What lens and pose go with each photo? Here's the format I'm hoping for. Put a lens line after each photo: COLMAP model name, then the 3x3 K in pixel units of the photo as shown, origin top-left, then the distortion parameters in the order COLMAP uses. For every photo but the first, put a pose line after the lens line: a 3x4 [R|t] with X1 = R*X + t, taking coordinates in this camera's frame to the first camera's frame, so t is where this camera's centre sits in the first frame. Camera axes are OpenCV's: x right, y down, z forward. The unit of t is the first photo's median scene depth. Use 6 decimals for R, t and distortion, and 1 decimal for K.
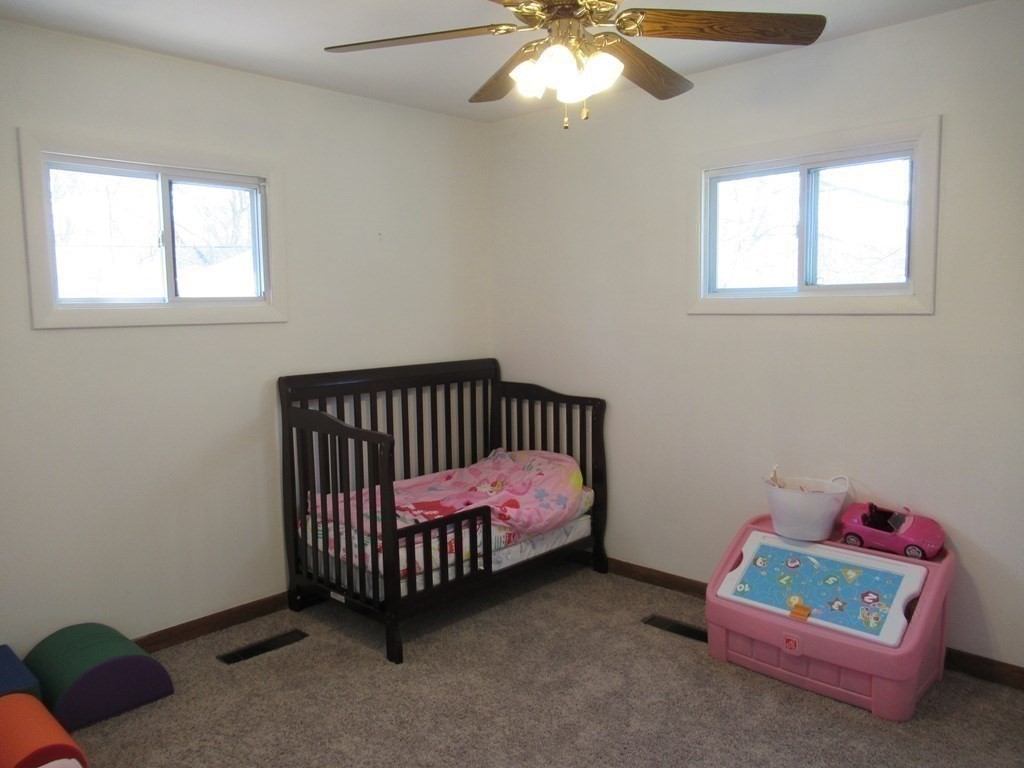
lens RADIAL K [[764.3, 0, 512.0], [0, 764.3, 384.0], [0, 0, 1]] dist [-0.010197, -0.007564]
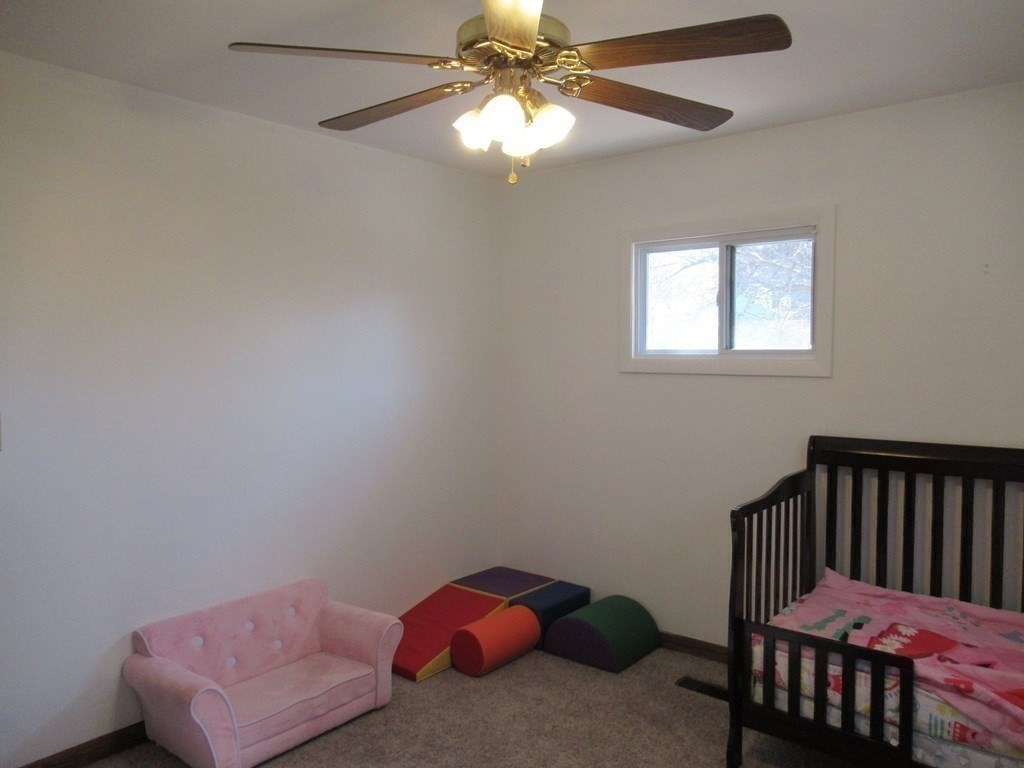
lens RADIAL K [[764.3, 0, 512.0], [0, 764.3, 384.0], [0, 0, 1]] dist [-0.010197, -0.007564]
pose [[0.064079, 0.057032, -0.996314, 0.649959], [-0.103391, 0.993372, 0.050214, -0.087419], [0.992575, 0.099792, 0.069551, 0.614286]]
